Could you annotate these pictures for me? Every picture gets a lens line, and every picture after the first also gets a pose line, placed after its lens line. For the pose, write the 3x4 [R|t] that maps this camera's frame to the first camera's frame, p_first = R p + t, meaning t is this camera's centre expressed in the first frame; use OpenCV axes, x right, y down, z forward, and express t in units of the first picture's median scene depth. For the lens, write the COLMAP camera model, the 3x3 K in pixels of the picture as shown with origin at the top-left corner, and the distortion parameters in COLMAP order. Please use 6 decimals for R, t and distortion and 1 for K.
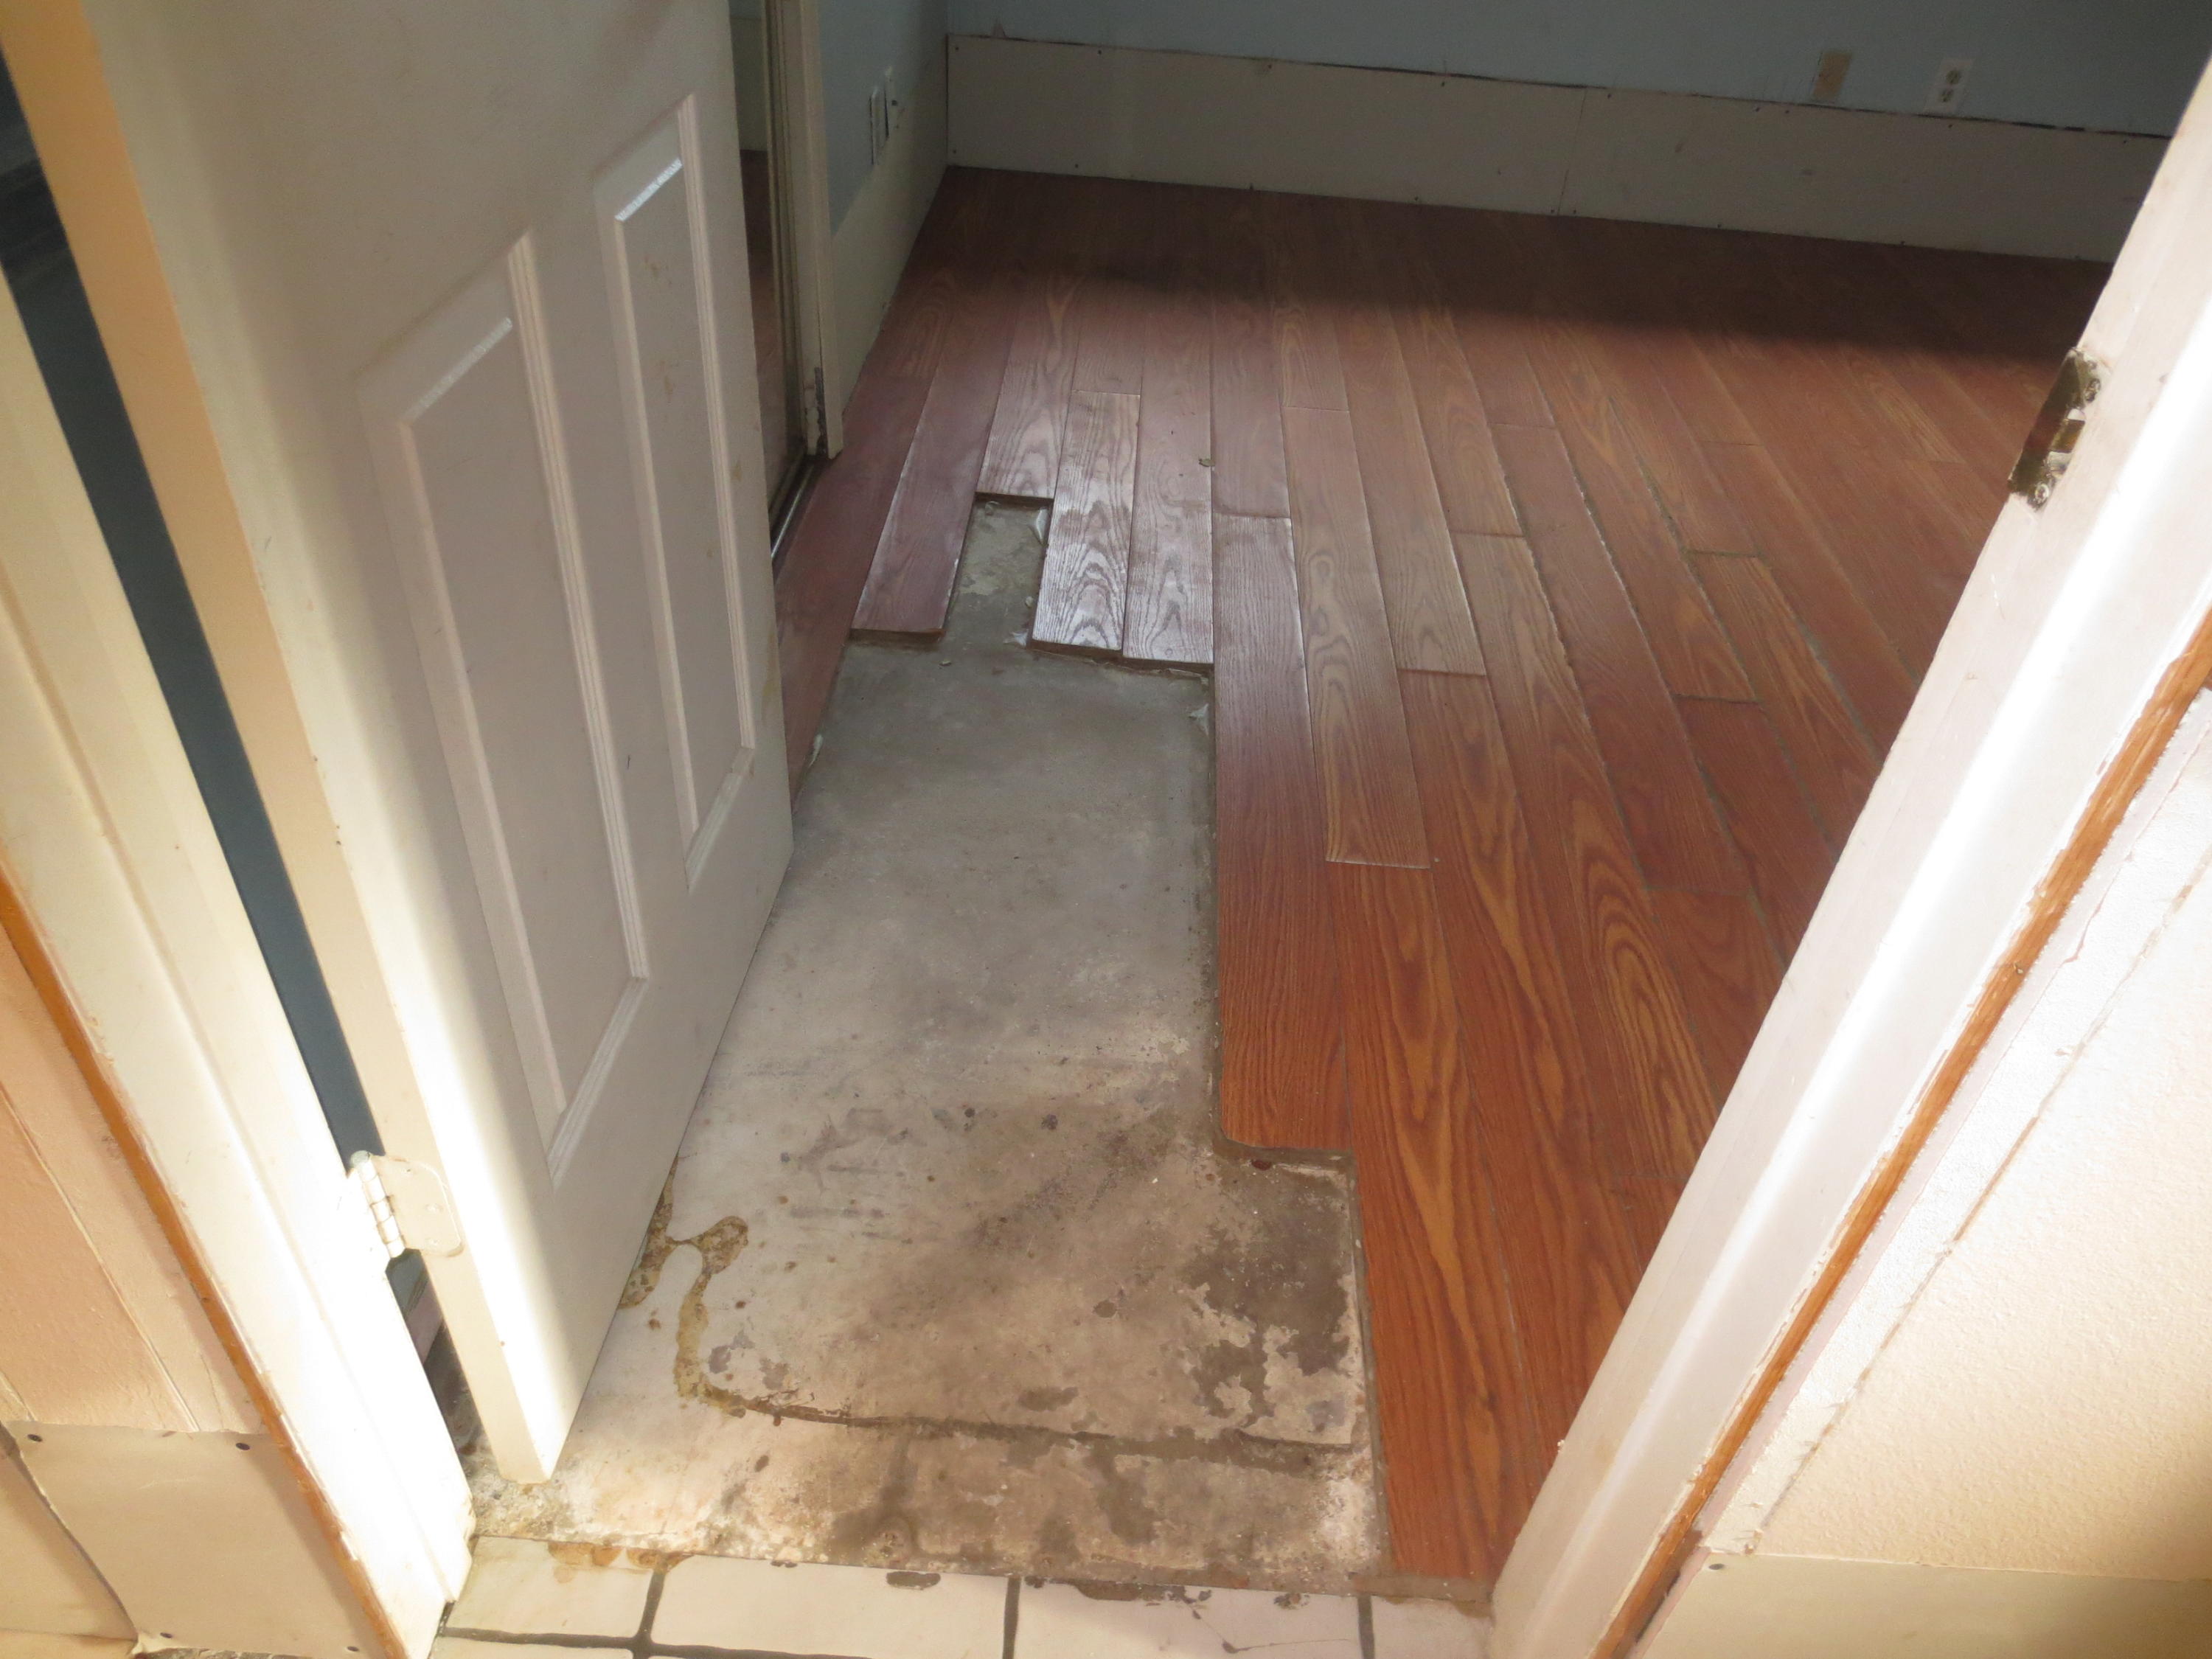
lens RADIAL K [[1571.9, 0, 1103.4], [0, 1571.9, 831.0], [0, 0, 1]] dist [-0.016998, 0.004979]
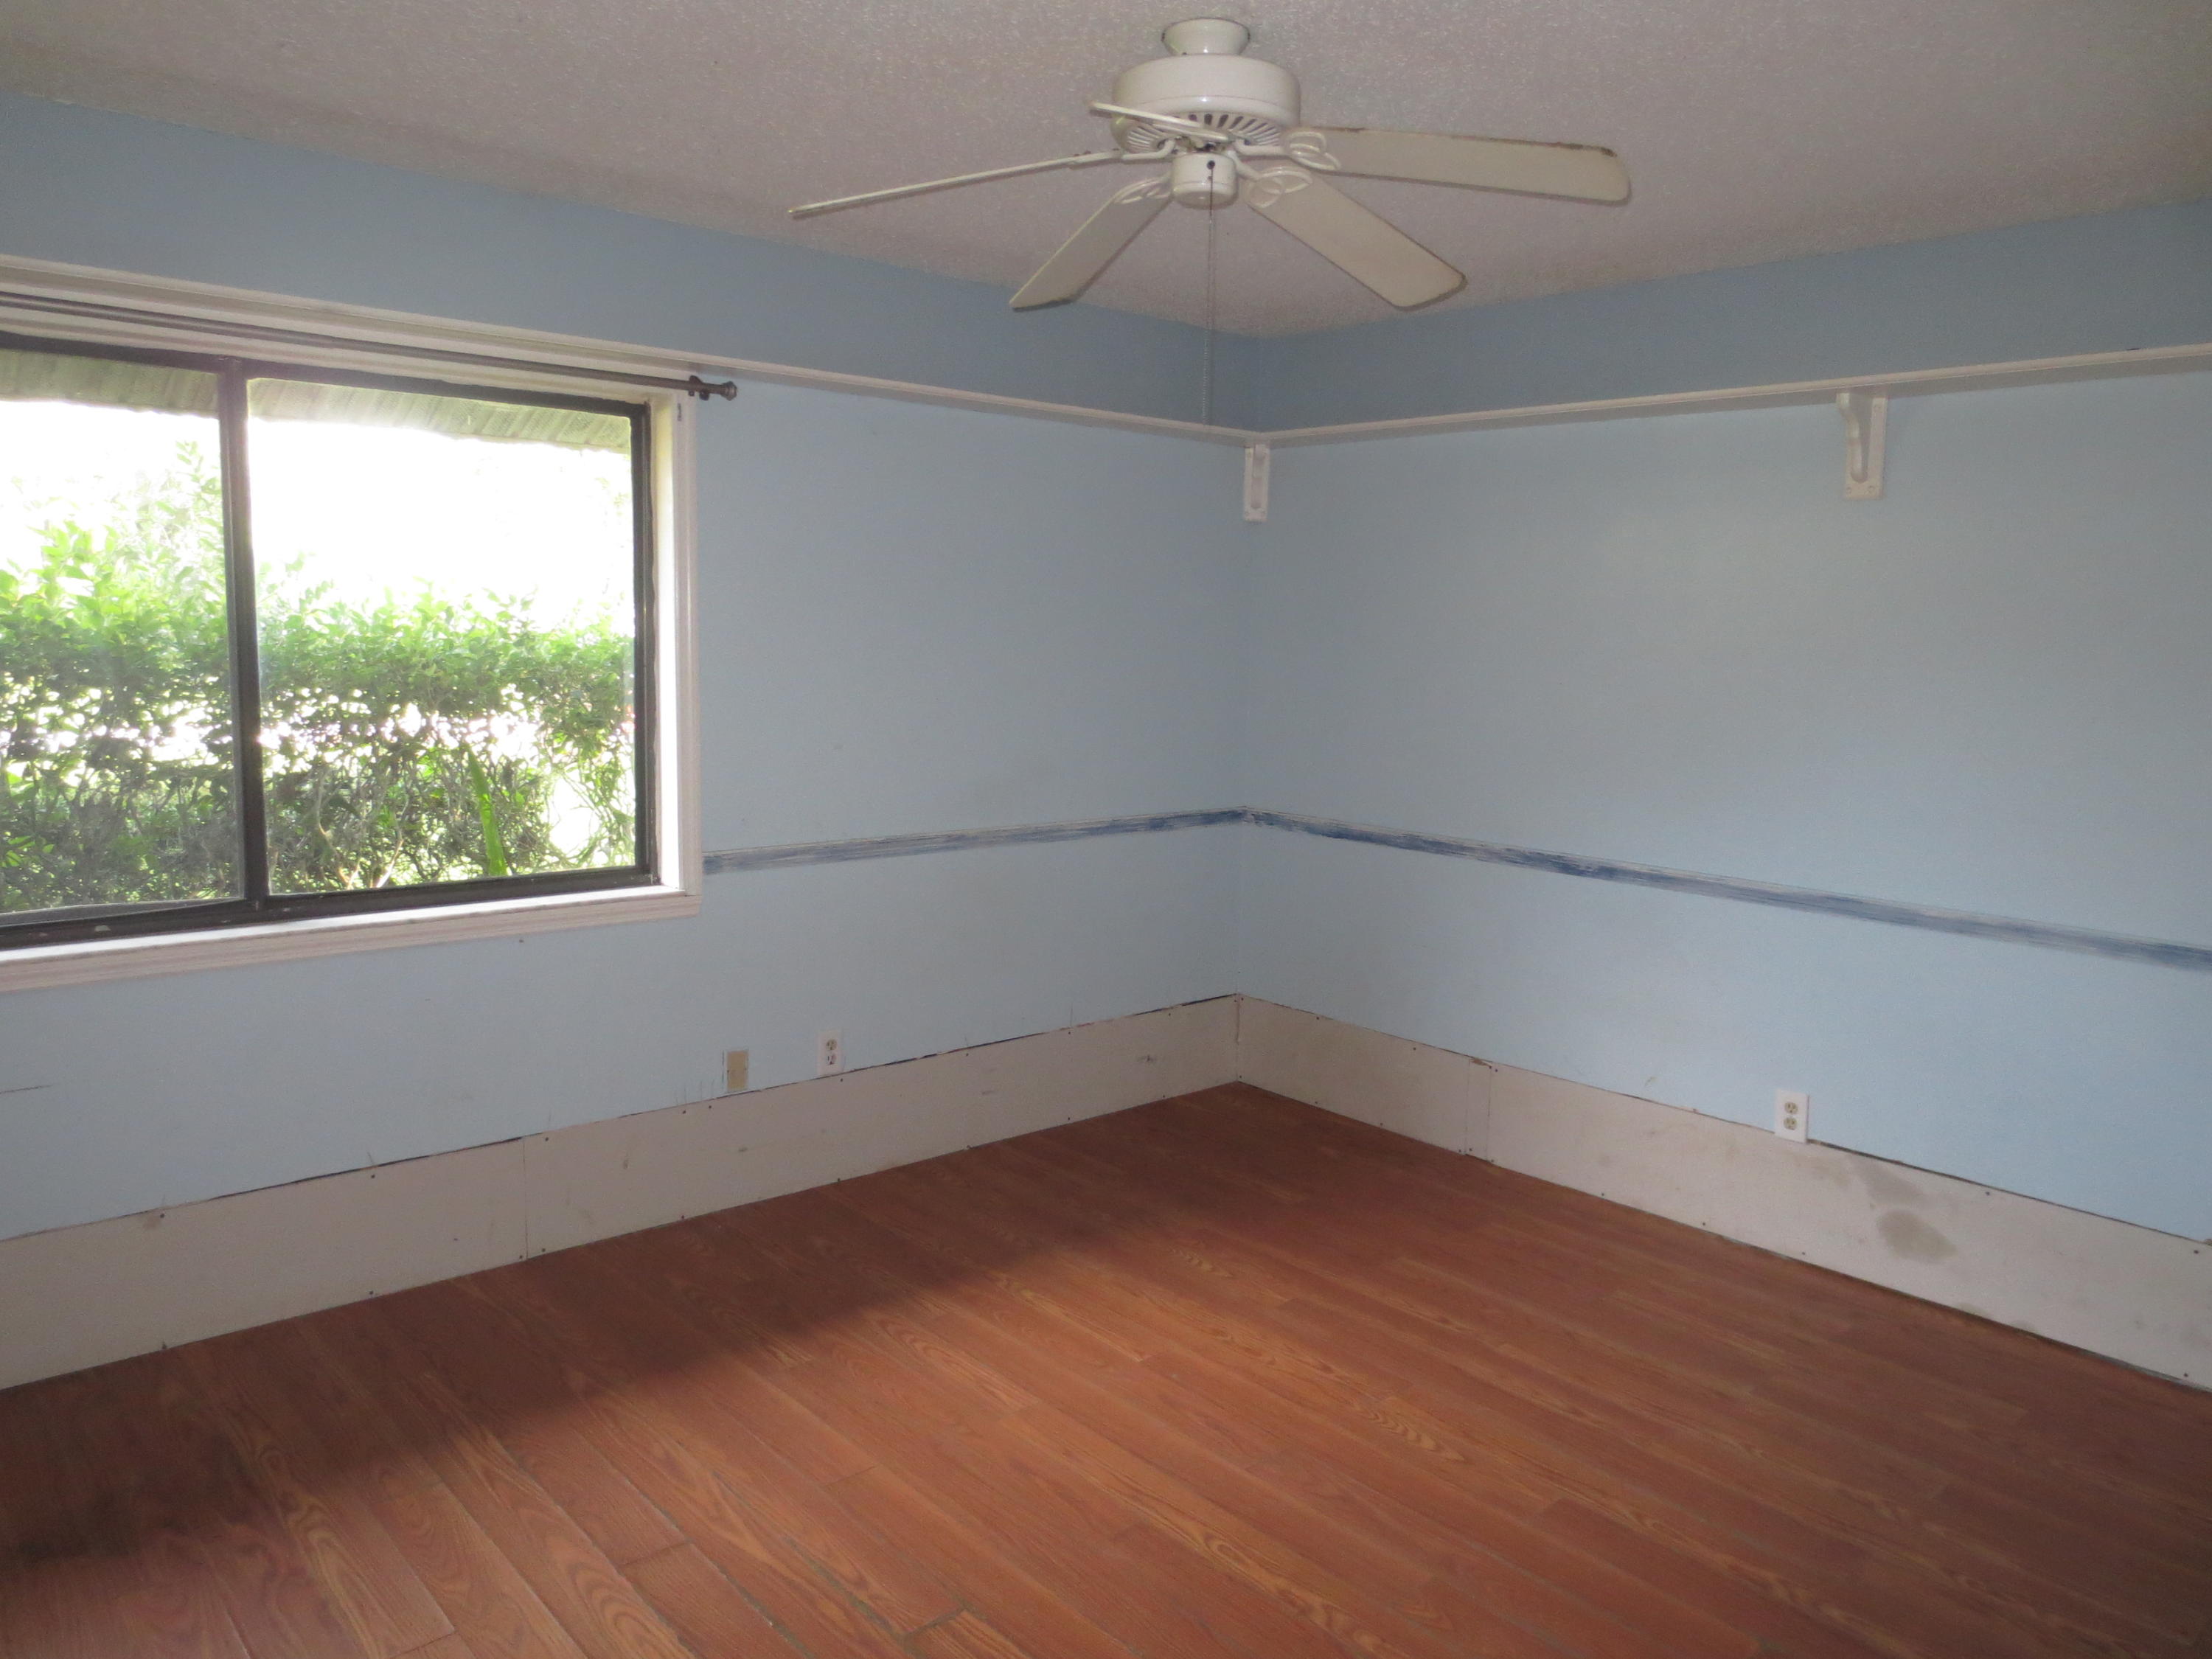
lens RADIAL K [[1571.9, 0, 1102.8], [0, 1571.9, 829.9], [0, 0, 1]] dist [-0.016998, 0.004979]
pose [[0.723519, -0.133733, 0.677226, -0.083463], [0.452668, 0.832588, -0.319199, -0.175880], [-0.521163, 0.537505, 0.662930, 0.046643]]
